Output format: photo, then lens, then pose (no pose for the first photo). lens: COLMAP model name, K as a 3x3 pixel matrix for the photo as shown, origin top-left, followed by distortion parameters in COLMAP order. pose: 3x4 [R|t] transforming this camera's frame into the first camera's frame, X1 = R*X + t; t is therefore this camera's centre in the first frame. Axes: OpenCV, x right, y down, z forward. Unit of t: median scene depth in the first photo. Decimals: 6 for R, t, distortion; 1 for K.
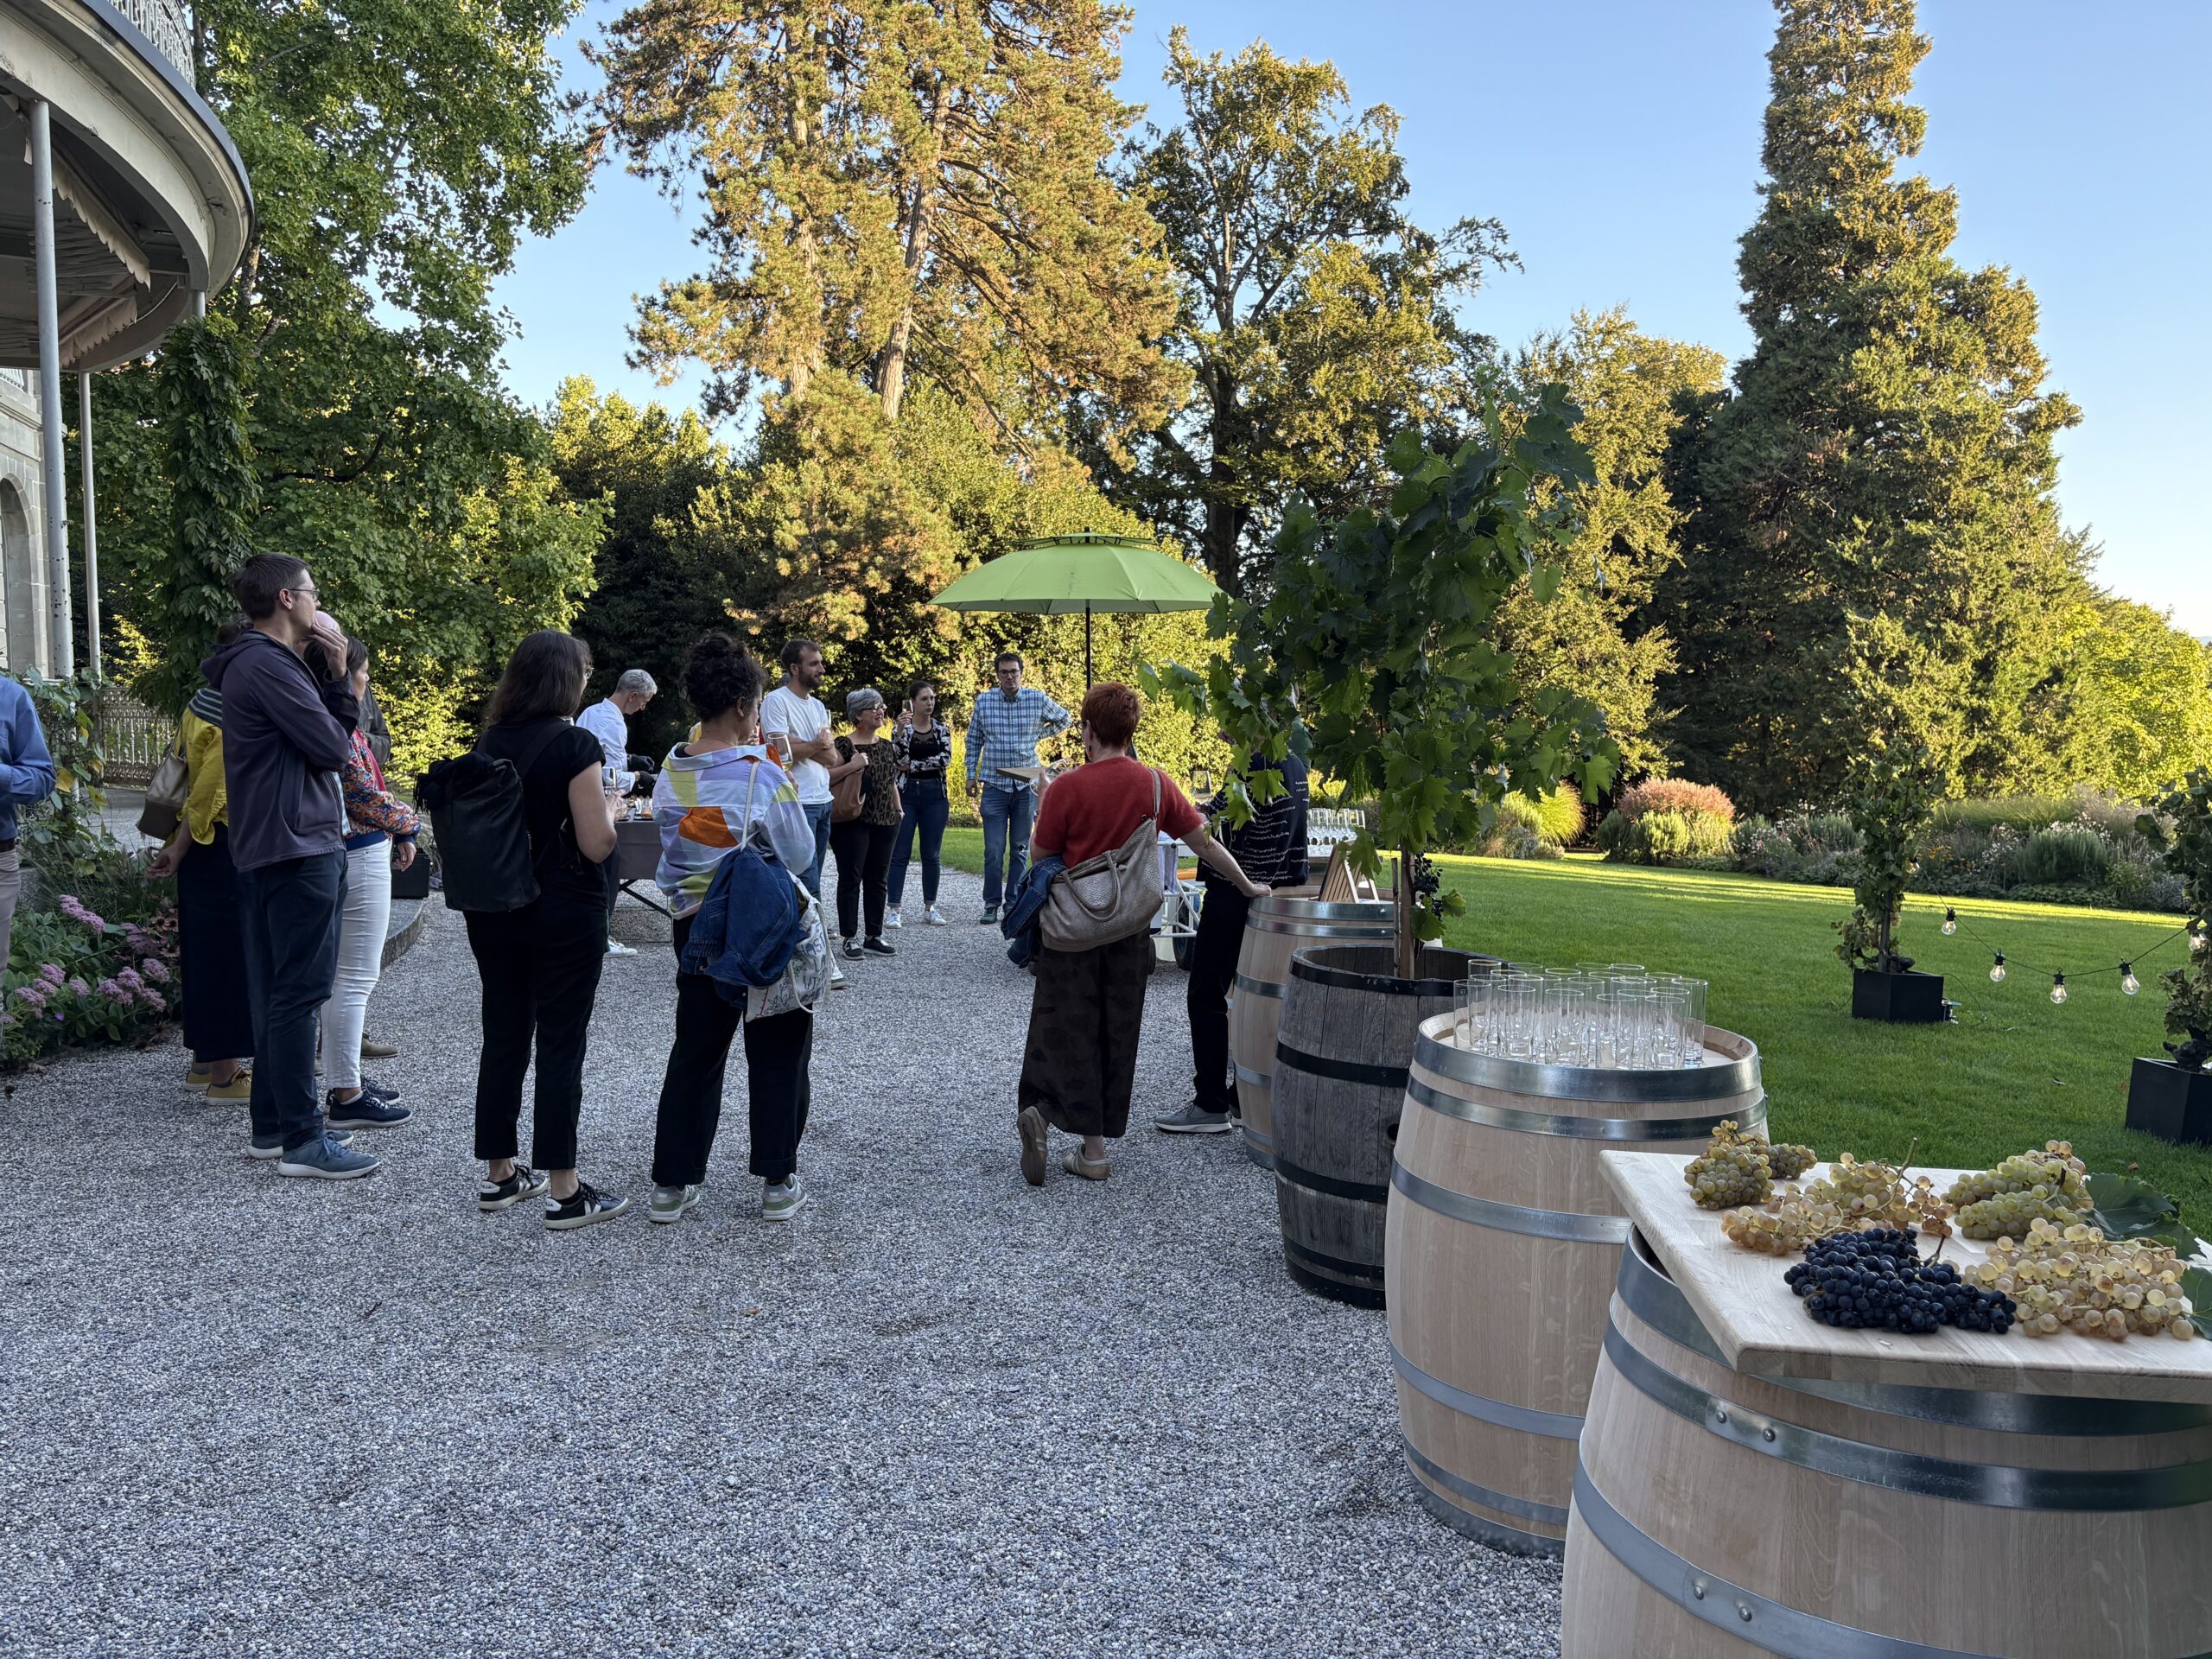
lens RADIAL K [[1684.6, 0, 1118.8], [0, 1684.6, 831.2], [0, 0, 1]] dist [0.047845, -0.046620]
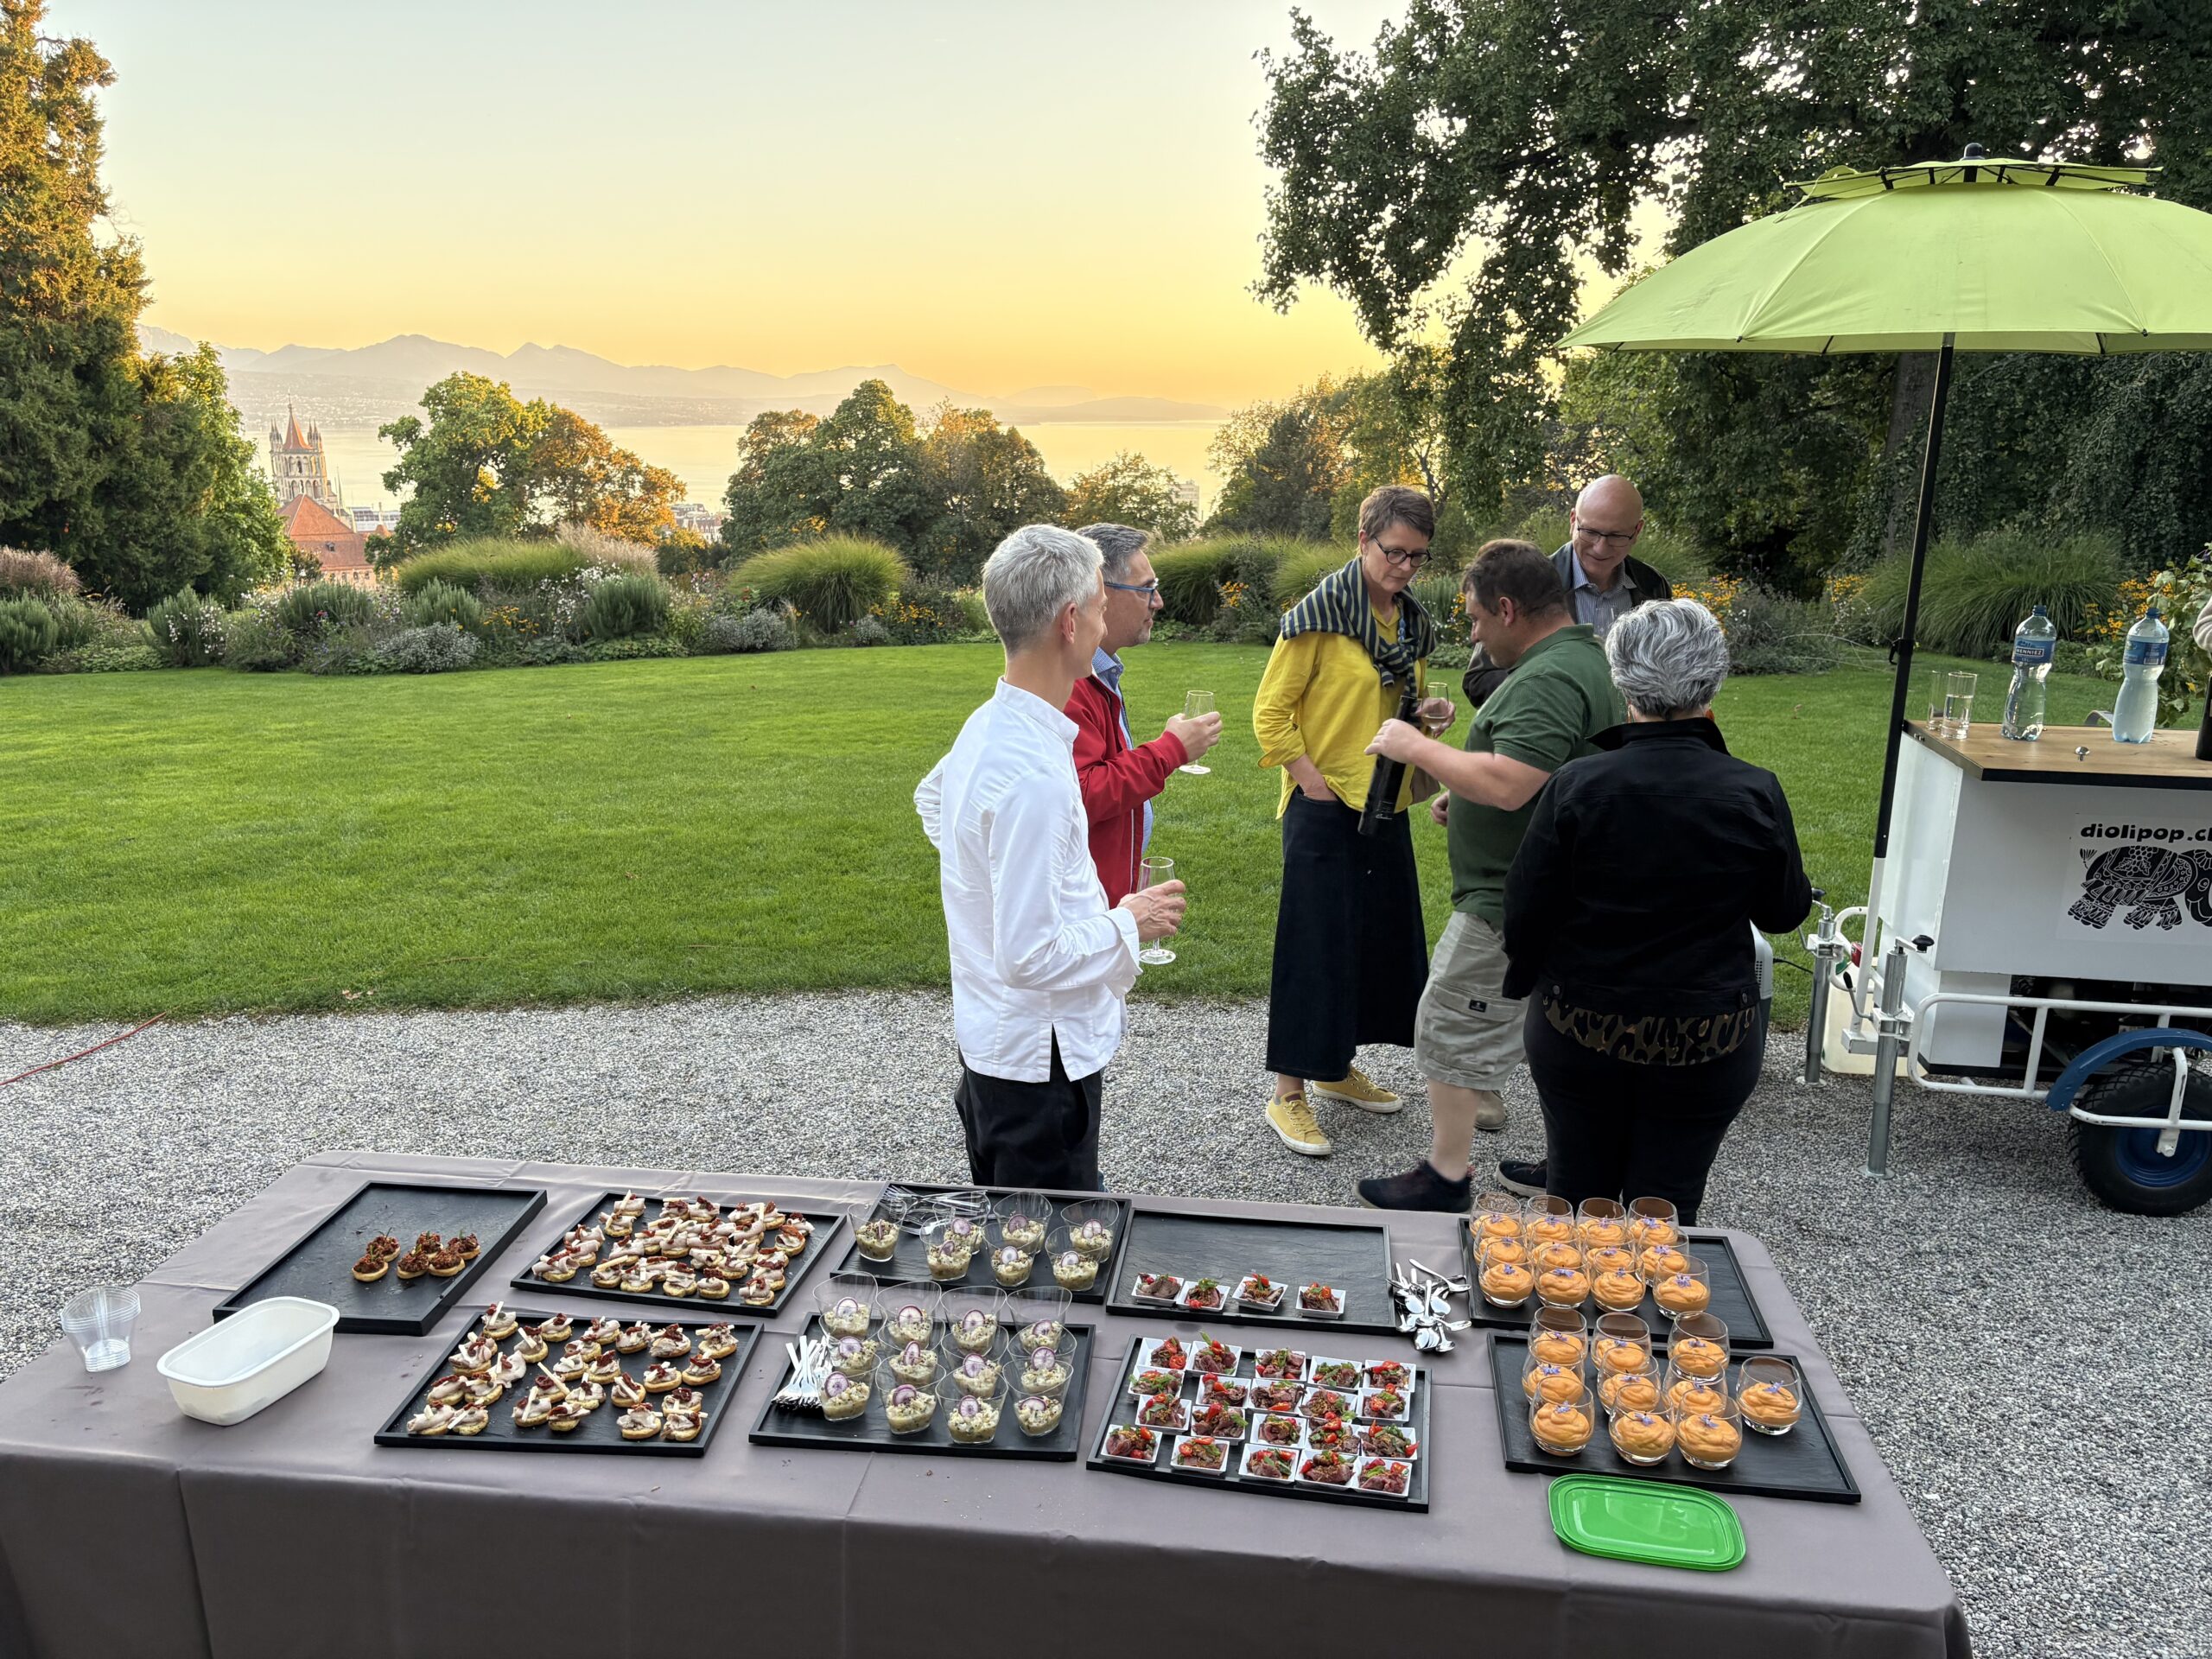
lens RADIAL K [[1684.6, 0, 1099.7], [0, 1684.6, 834.5], [0, 0, 1]] dist [0.047845, -0.046620]
pose [[0.369873, -0.228752, 0.900481, -0.114711], [0.072242, 0.973362, 0.217593, -0.022998], [-0.926270, -0.015429, 0.376546, 0.221120]]
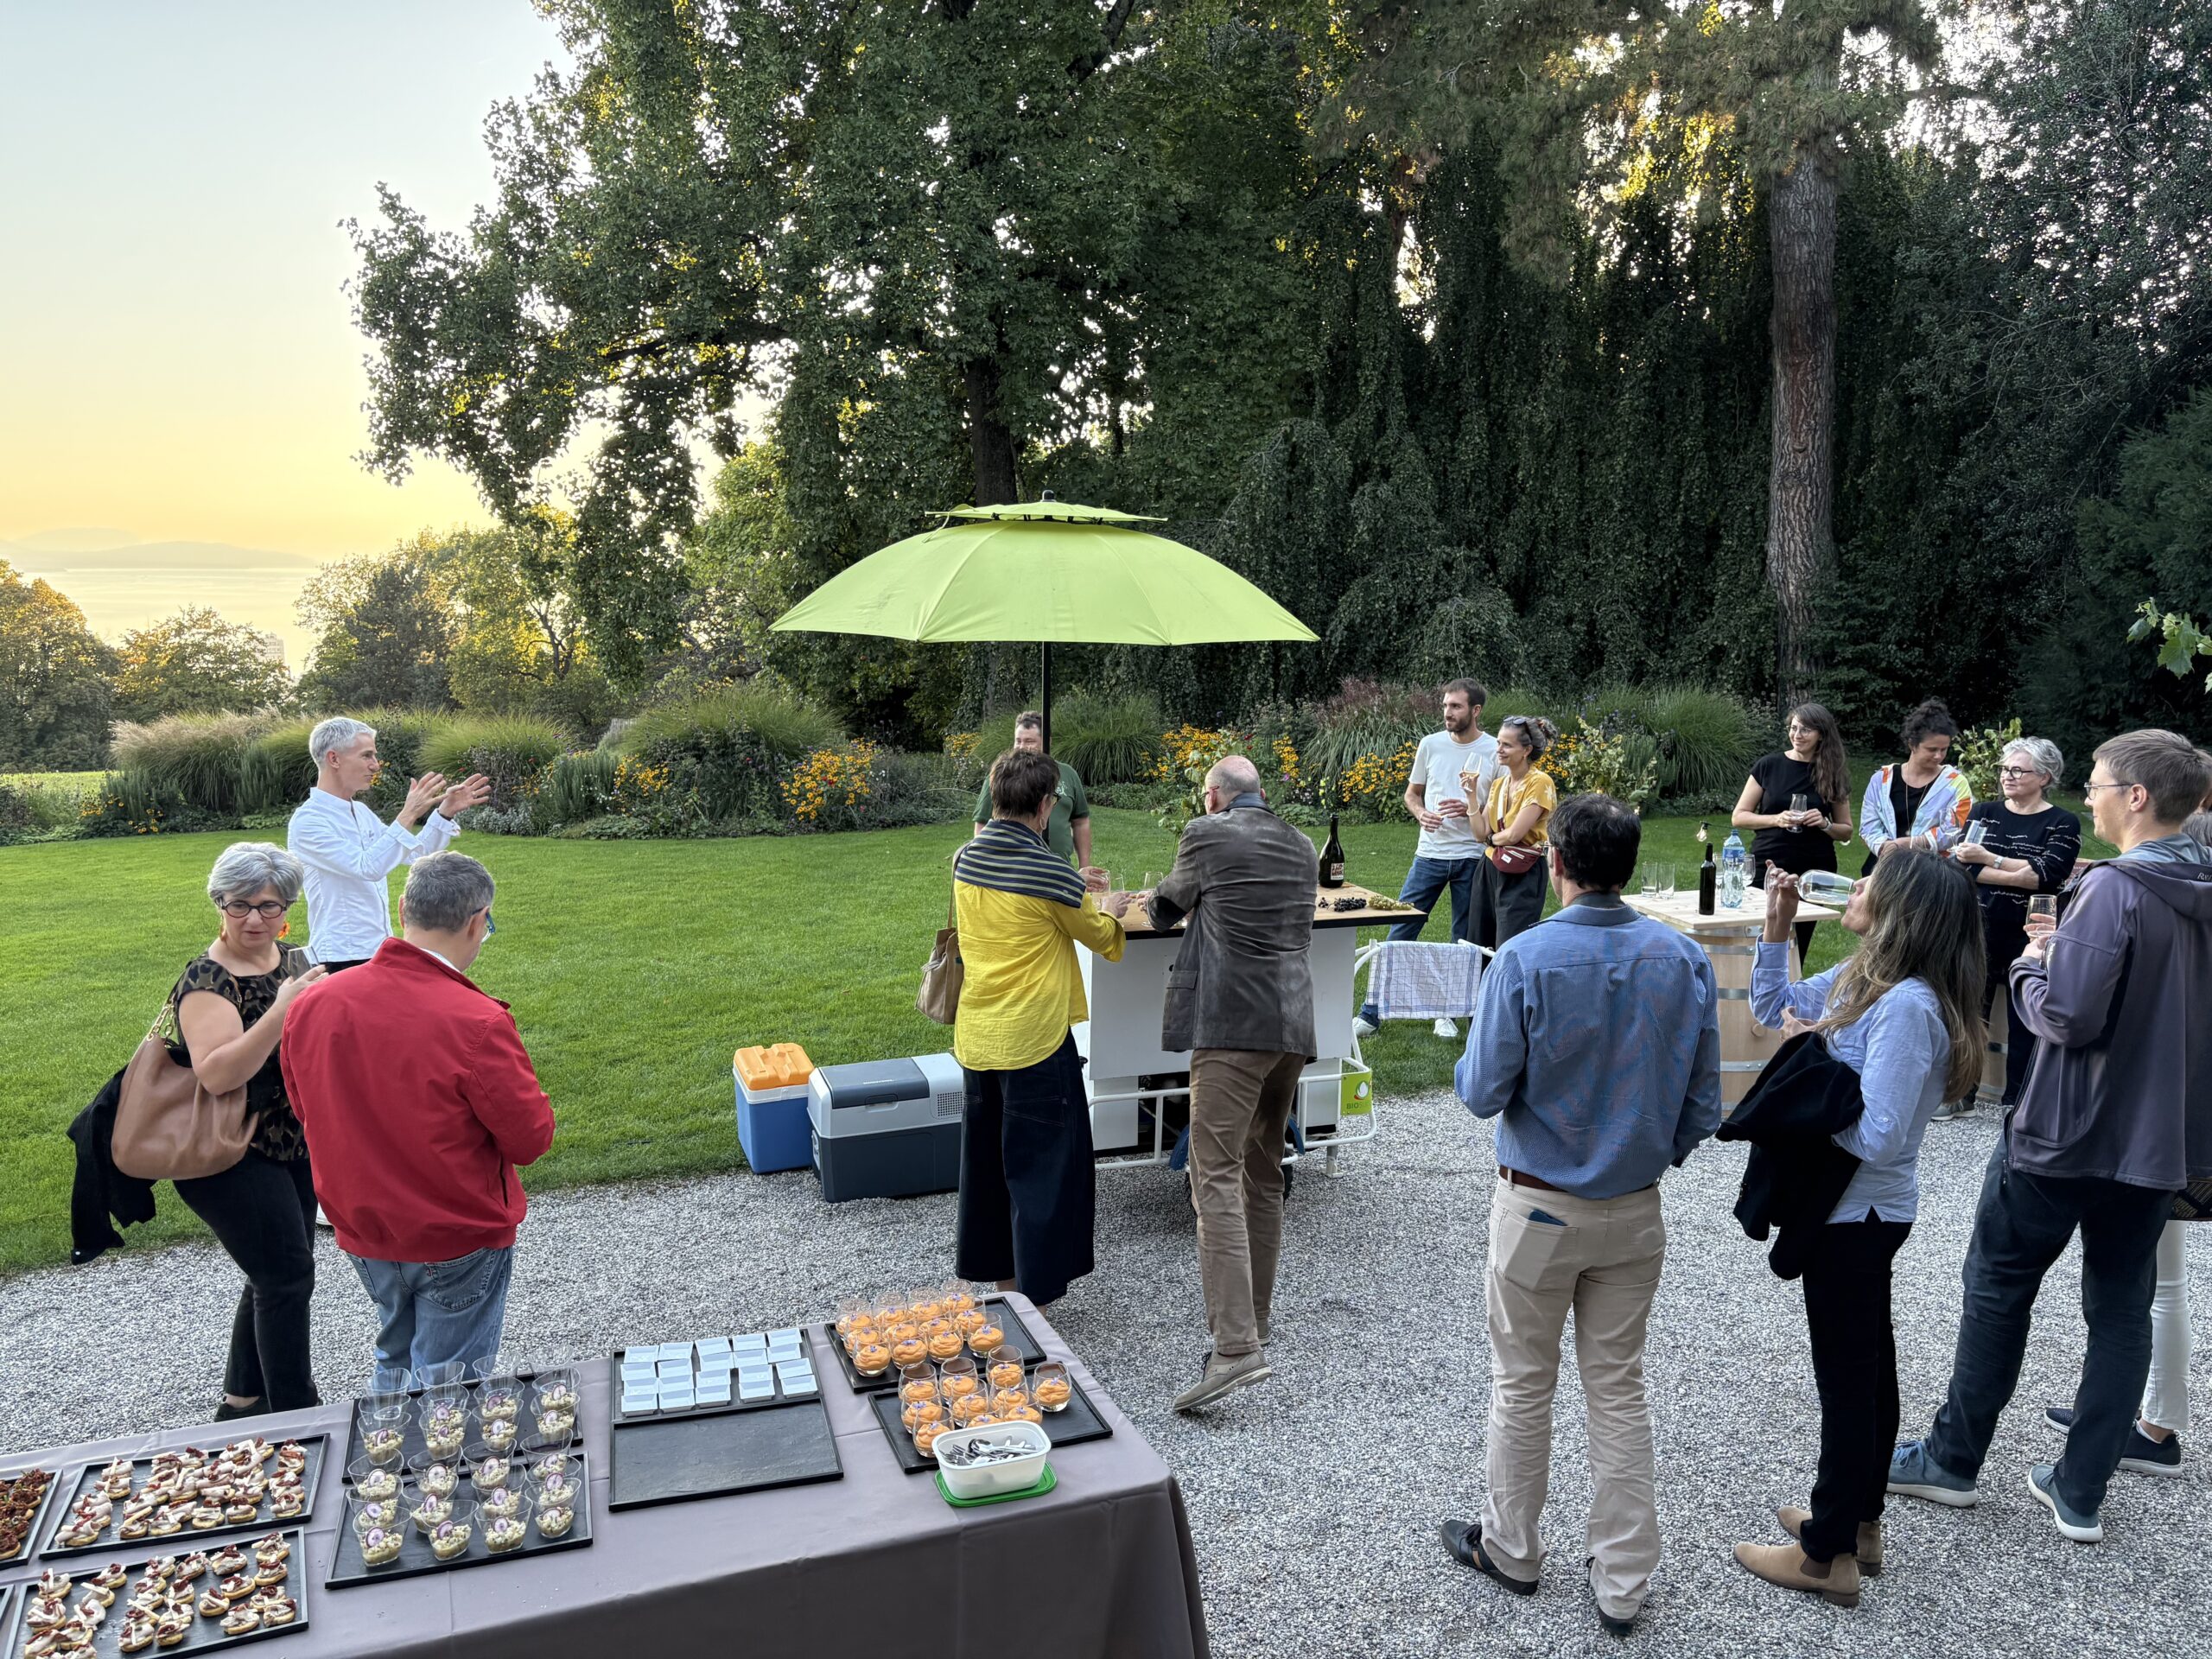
lens RADIAL K [[1684.6, 0, 1126.8], [0, 1684.6, 850.4], [0, 0, 1]] dist [0.047845, -0.046620]
pose [[-0.137391, -0.167712, 0.976215, -0.134491], [0.066284, 0.981796, 0.177999, -0.030842], [-0.988297, 0.089163, -0.123773, 0.224781]]
